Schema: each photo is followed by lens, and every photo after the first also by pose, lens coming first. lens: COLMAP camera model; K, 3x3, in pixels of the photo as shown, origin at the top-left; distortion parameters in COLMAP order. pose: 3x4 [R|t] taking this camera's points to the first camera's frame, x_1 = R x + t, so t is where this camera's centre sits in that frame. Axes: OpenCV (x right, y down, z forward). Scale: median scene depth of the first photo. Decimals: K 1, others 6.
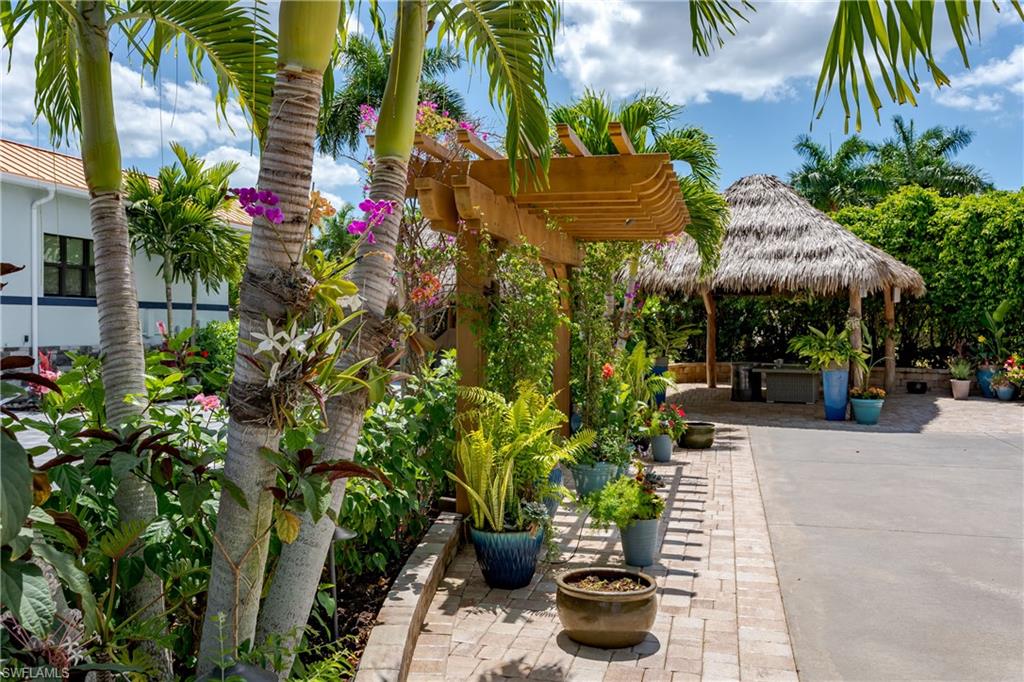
lens RADIAL K [[835.3, 0, 490.0], [0, 835.3, 325.2], [0, 0, 1]] dist [0.002614, -0.000607]
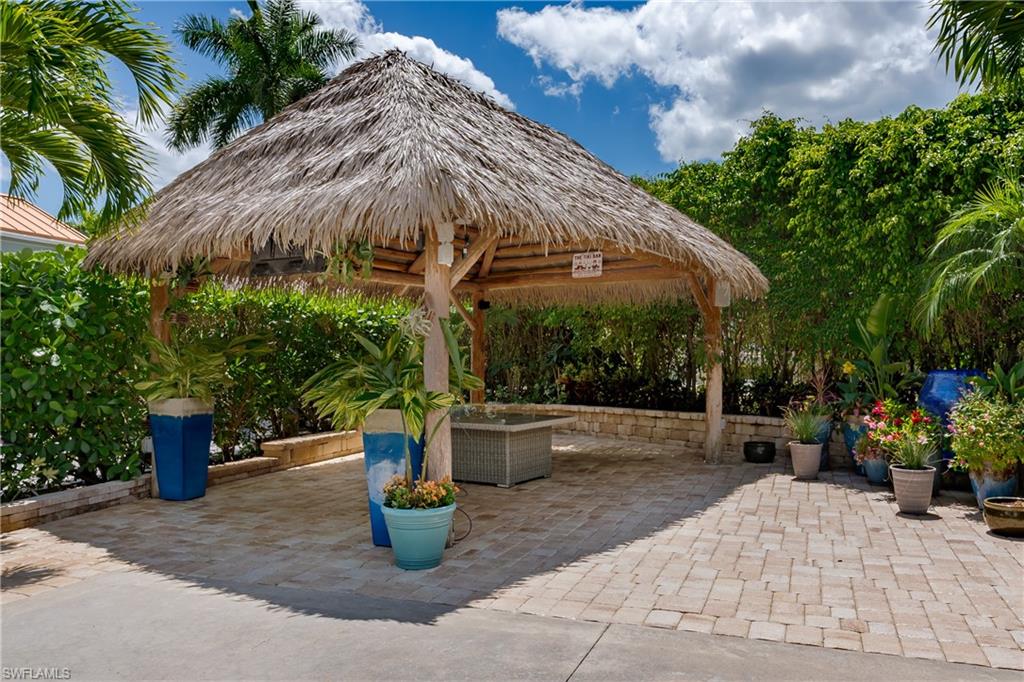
lens RADIAL K [[763.8, 0, 540.8], [0, 763.8, 345.0], [0, 0, 1]] dist [0.002647, 0.000606]
pose [[0.997601, -0.001280, -0.069220, 0.499764], [-0.000366, 0.999718, -0.023760, 0.016250], [0.069231, 0.023728, 0.997318, 0.576733]]
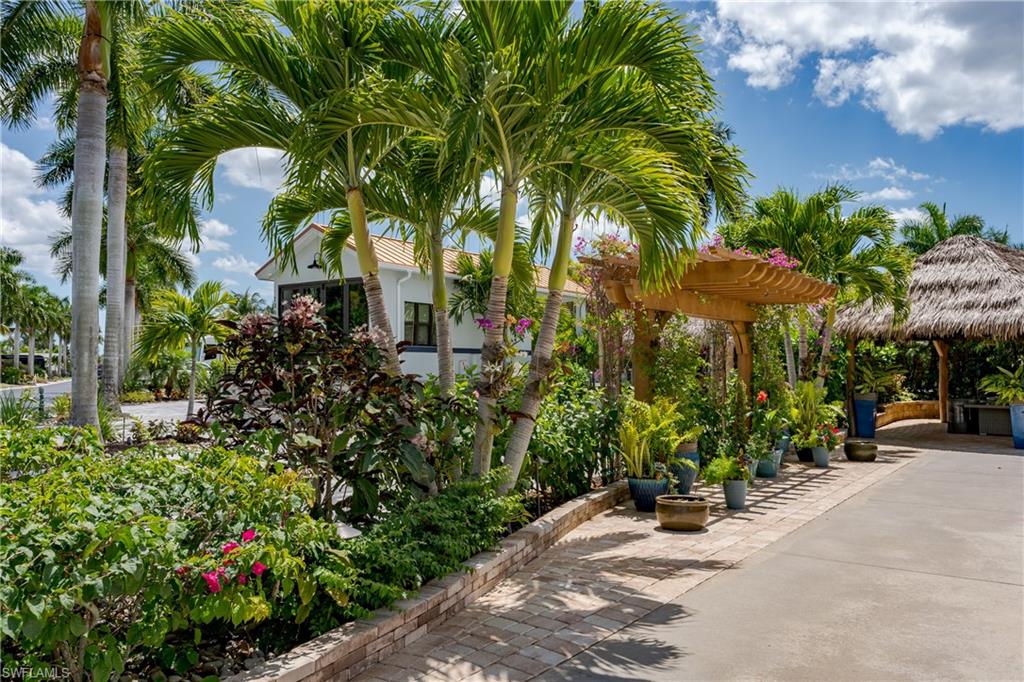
lens RADIAL K [[791.1, 0, 512.0], [0, 791.1, 341.0], [0, 0, 1]] dist [-0.003064, -0.002208]
pose [[0.940505, -0.009992, -0.339633, 0.117447], [-0.001292, 0.999455, -0.032982, 0.002485], [0.339778, 0.031459, 0.939979, -0.248788]]
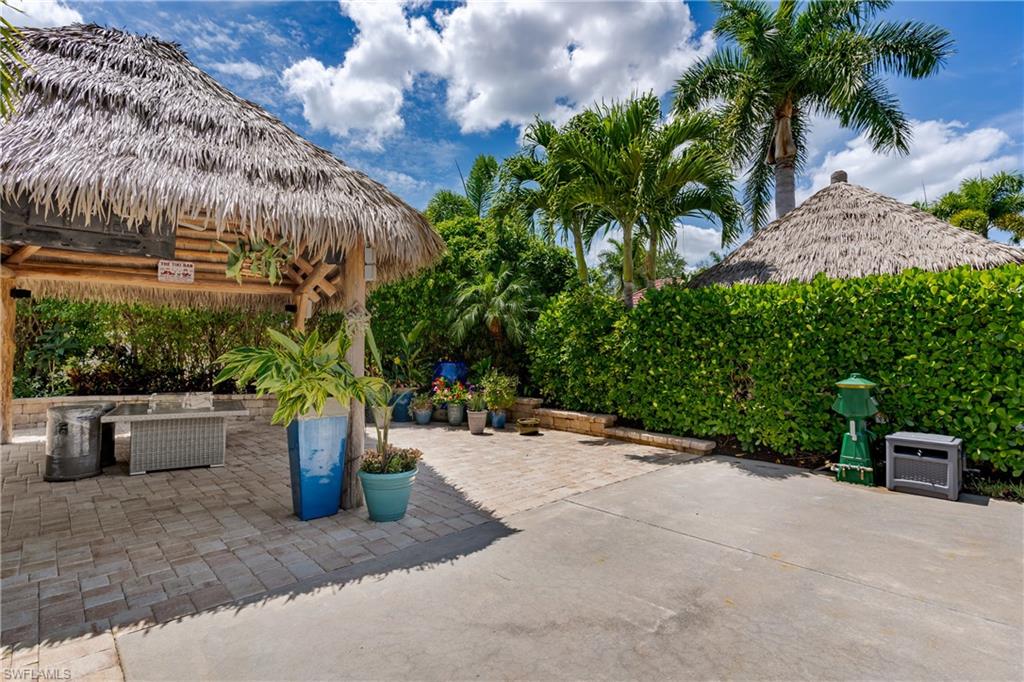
lens RADIAL K [[491.4, 0, 513.2], [0, 491.4, 347.1], [0, 0, 1]] dist [-0.000351, -0.000081]
pose [[0.499503, 0.023502, 0.865993, 0.201583], [-0.006790, 0.999707, -0.023214, 0.015559], [-0.866286, 0.005715, 0.499516, 0.718817]]
